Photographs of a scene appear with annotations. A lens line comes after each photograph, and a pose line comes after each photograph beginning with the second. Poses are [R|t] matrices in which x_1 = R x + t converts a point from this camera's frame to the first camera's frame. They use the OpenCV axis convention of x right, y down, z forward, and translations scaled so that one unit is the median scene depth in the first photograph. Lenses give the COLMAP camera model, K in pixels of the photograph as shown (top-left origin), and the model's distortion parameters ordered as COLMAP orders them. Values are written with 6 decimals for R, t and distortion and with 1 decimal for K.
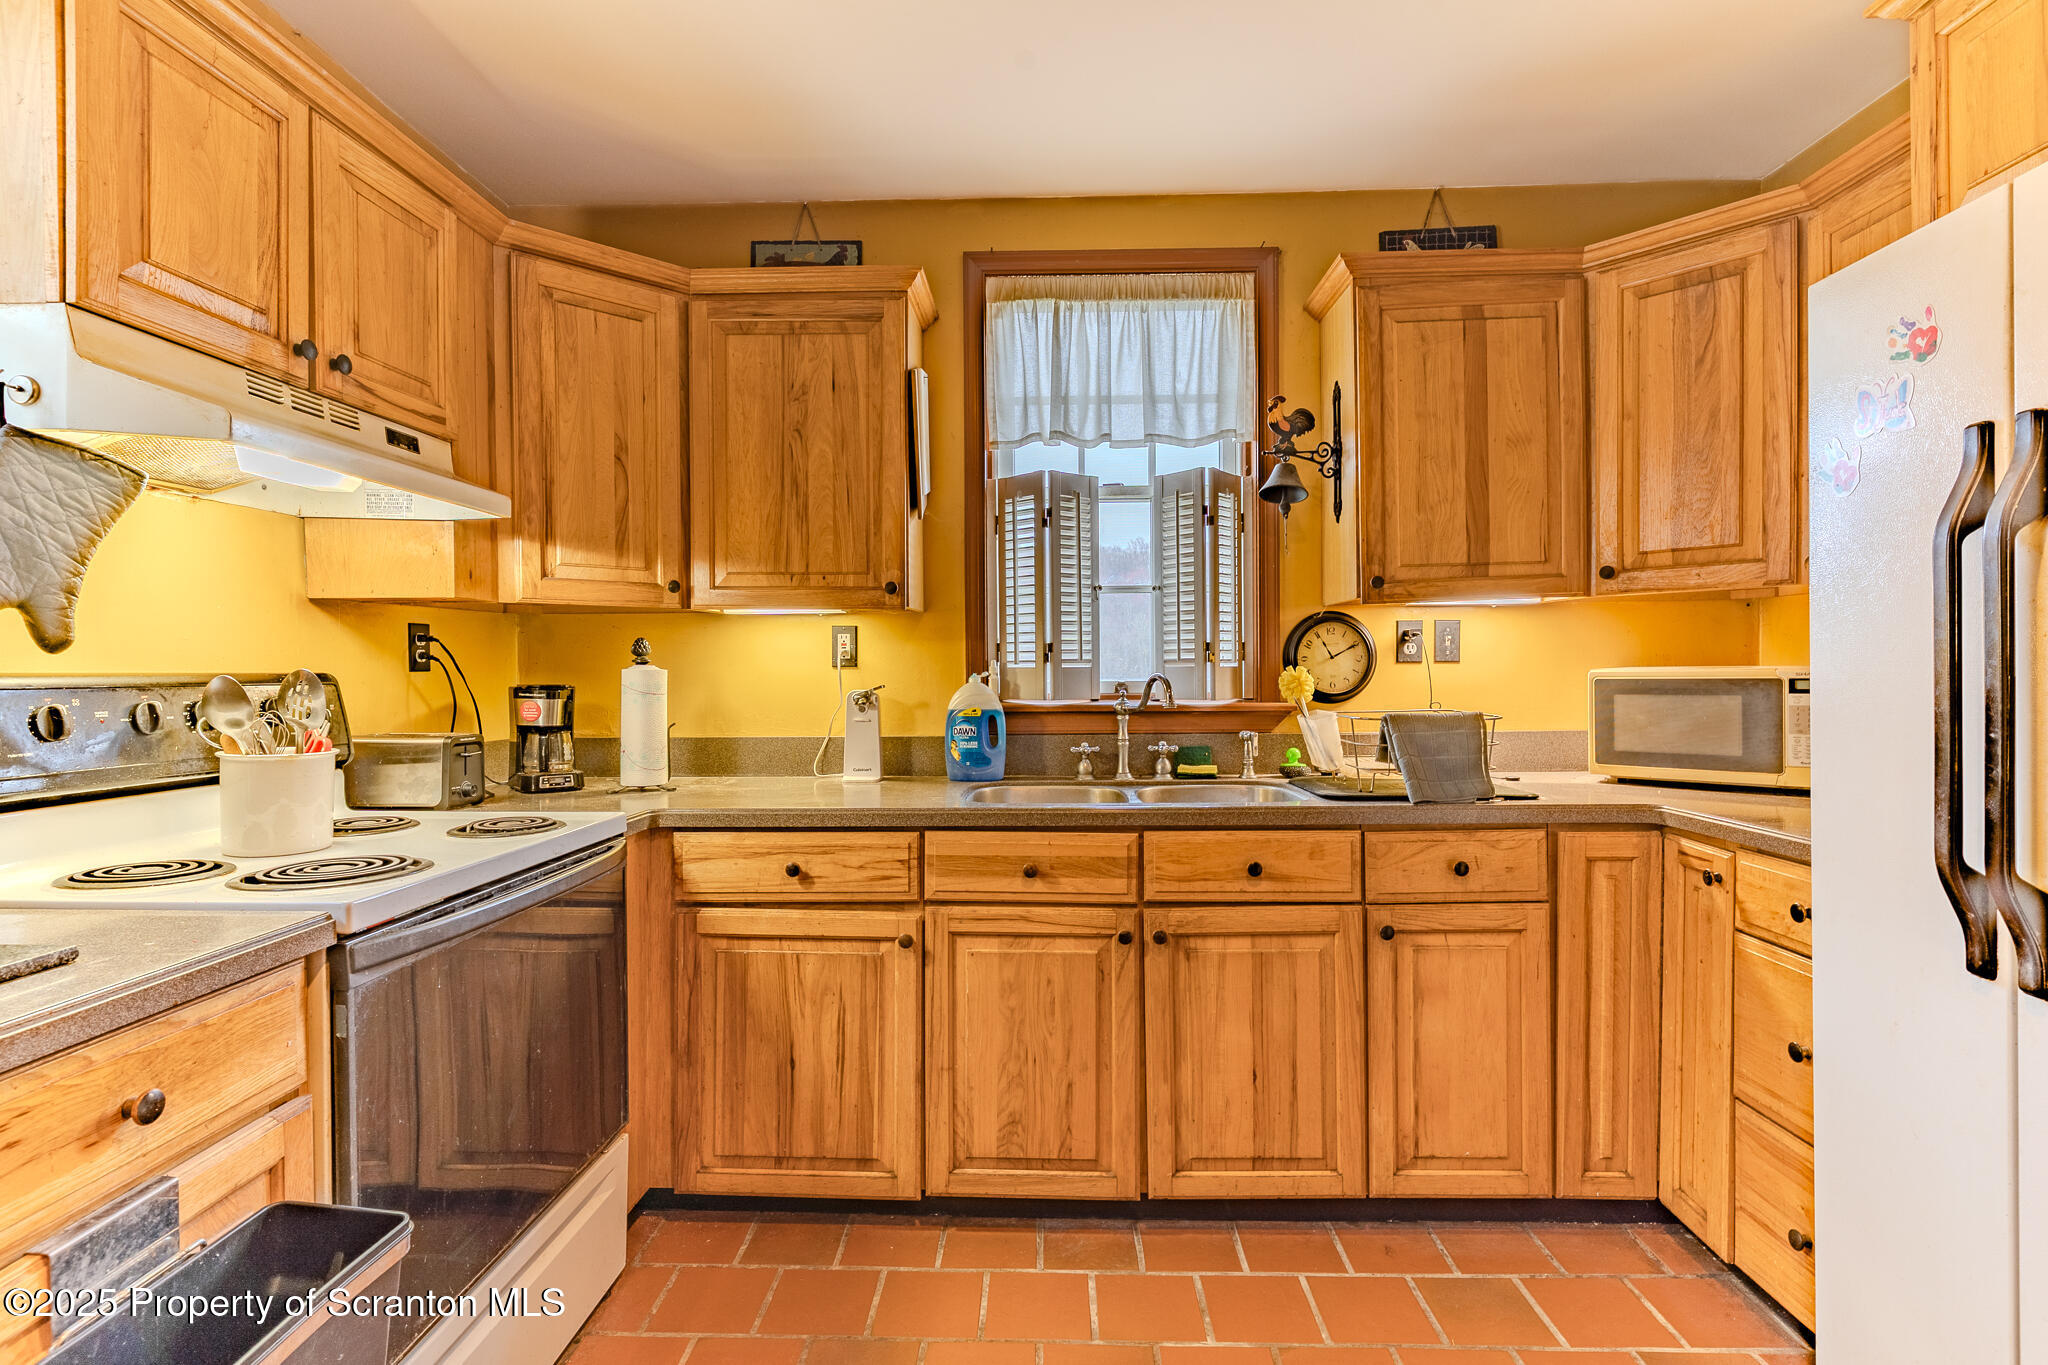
lens RADIAL K [[982.8, 0, 1024.0], [0, 982.8, 682.5], [0, 0, 1]] dist [0.000800, -0.001291]
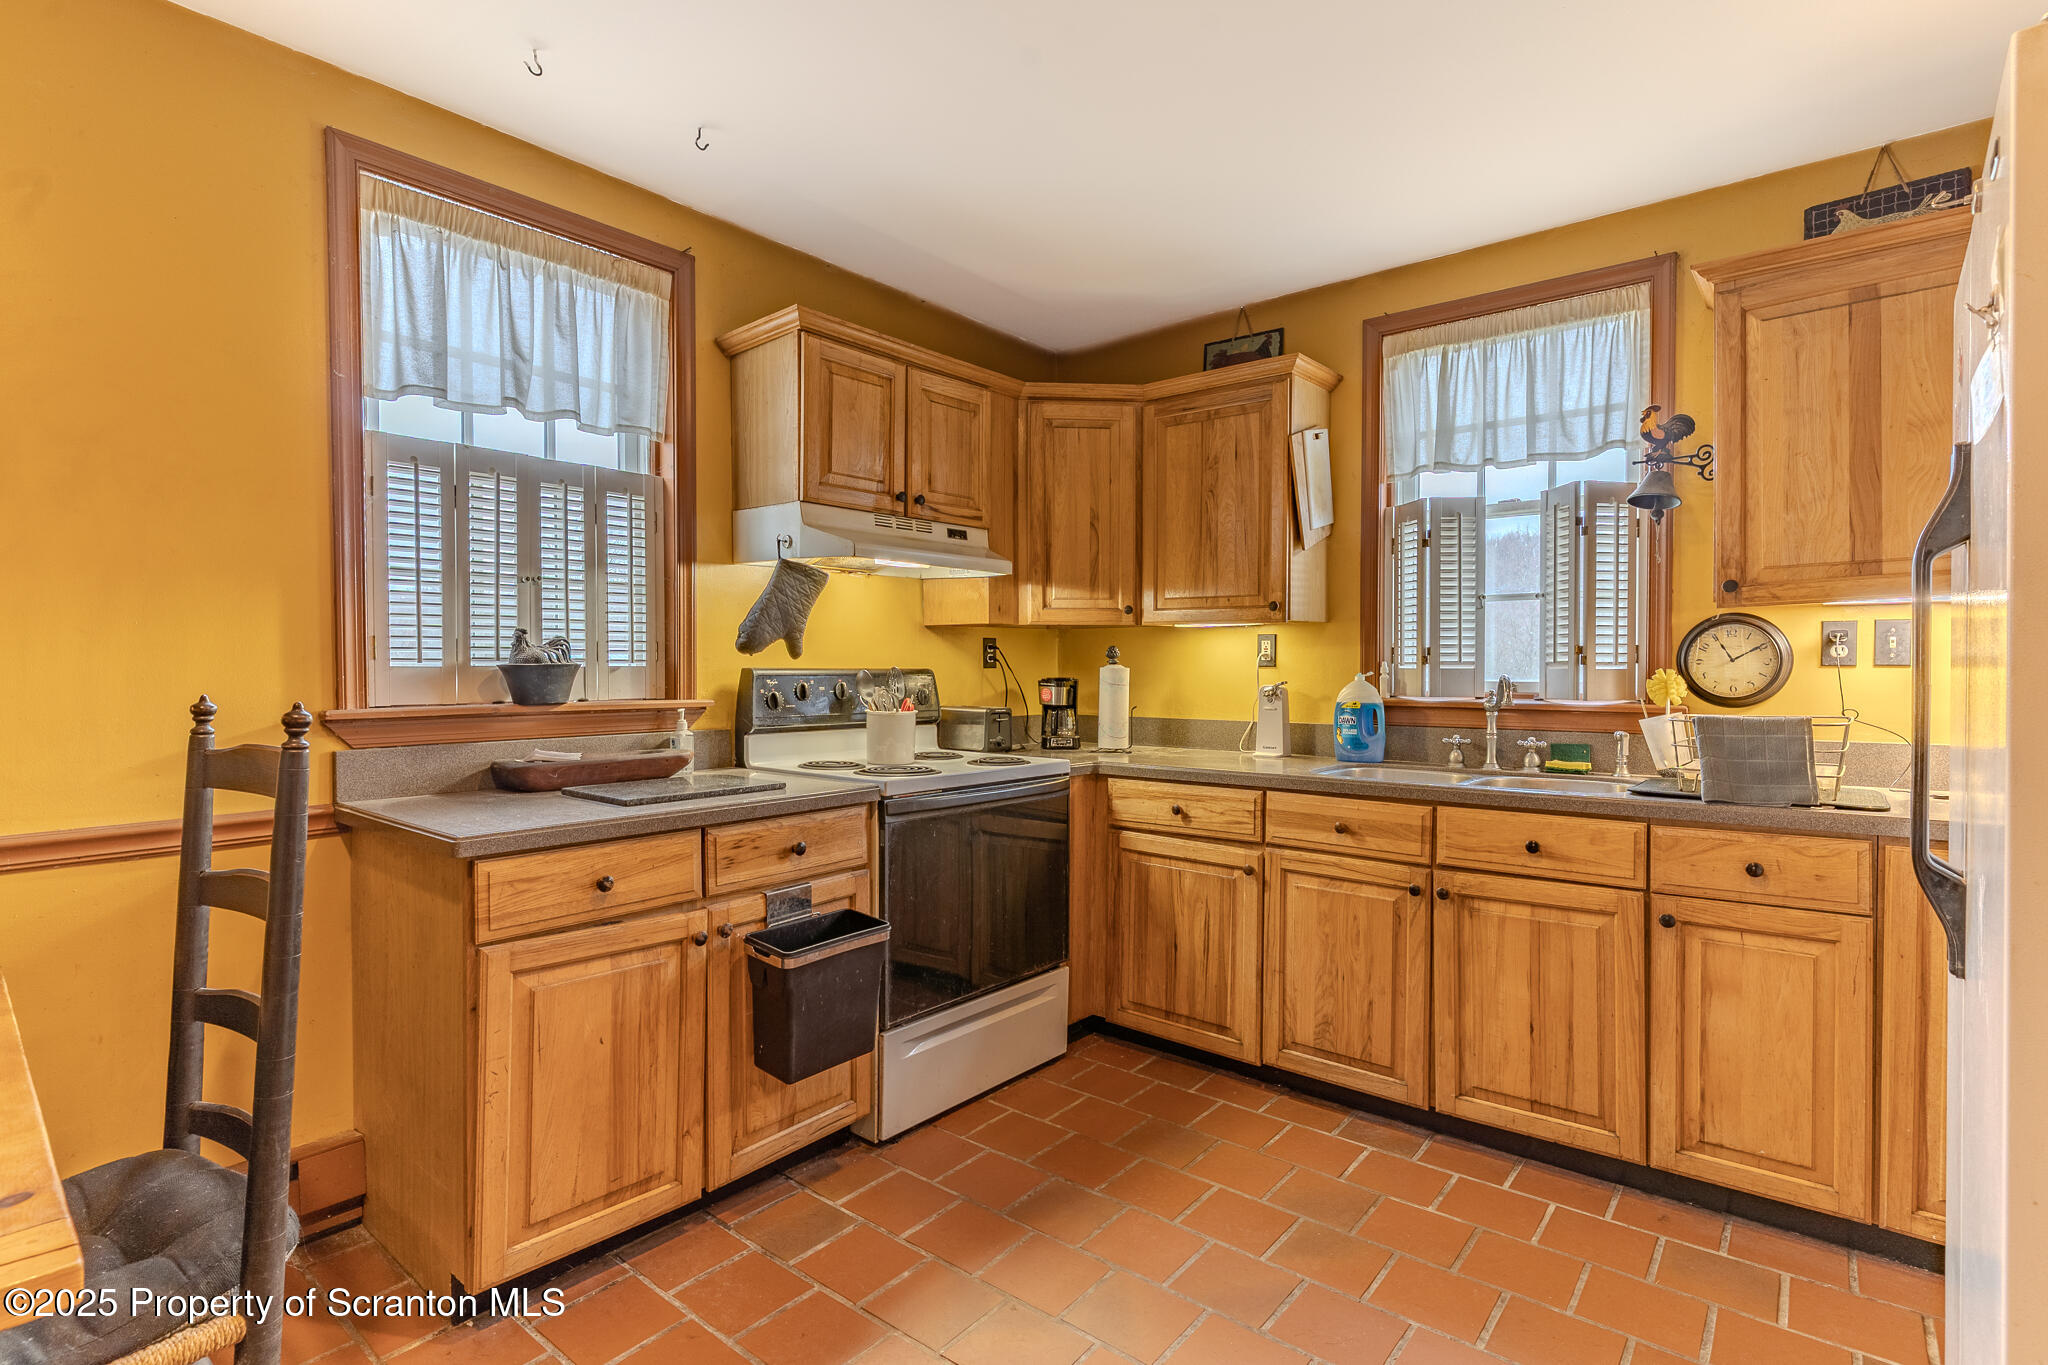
lens RADIAL K [[982.8, 0, 1024.0], [0, 982.8, 682.5], [0, 0, 1]] dist [0.000800, -0.001291]
pose [[0.796583, 0.016287, -0.604310, 0.438213], [-0.014161, 0.999865, 0.008280, -0.002043], [0.604363, 0.001962, 0.796707, -0.259876]]
